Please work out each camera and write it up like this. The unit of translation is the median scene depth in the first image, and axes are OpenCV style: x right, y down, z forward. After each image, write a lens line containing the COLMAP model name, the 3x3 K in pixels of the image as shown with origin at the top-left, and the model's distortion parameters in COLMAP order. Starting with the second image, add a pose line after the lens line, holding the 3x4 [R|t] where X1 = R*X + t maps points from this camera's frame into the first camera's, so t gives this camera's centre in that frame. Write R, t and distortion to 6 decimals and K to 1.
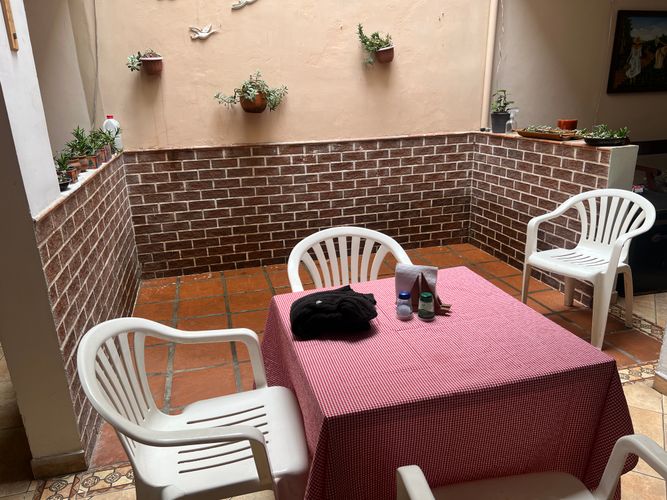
lens RADIAL K [[501.3, 0, 338.2], [0, 501.3, 250.8], [0, 0, 1]] dist [0.048878, -0.052729]
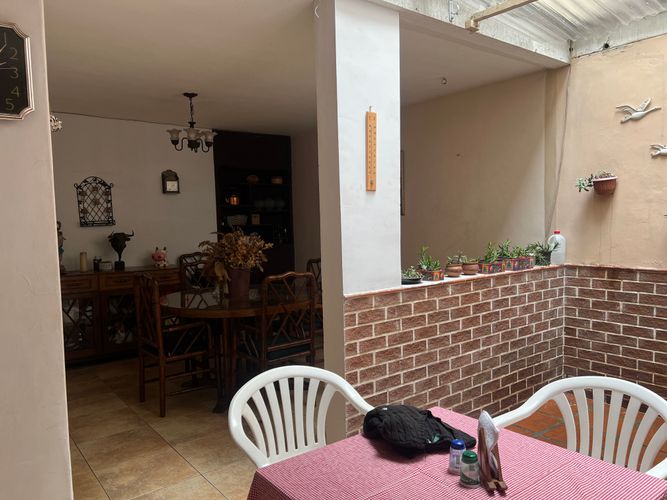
lens RADIAL K [[501.3, 0, 345.3], [0, 501.3, 253.1], [0, 0, 1]] dist [0.048878, -0.052729]
pose [[0.399503, 0.082527, -0.913010, 0.347098], [-0.267716, 0.963028, -0.030096, -0.063624], [0.876770, 0.256451, 0.406826, 0.160045]]
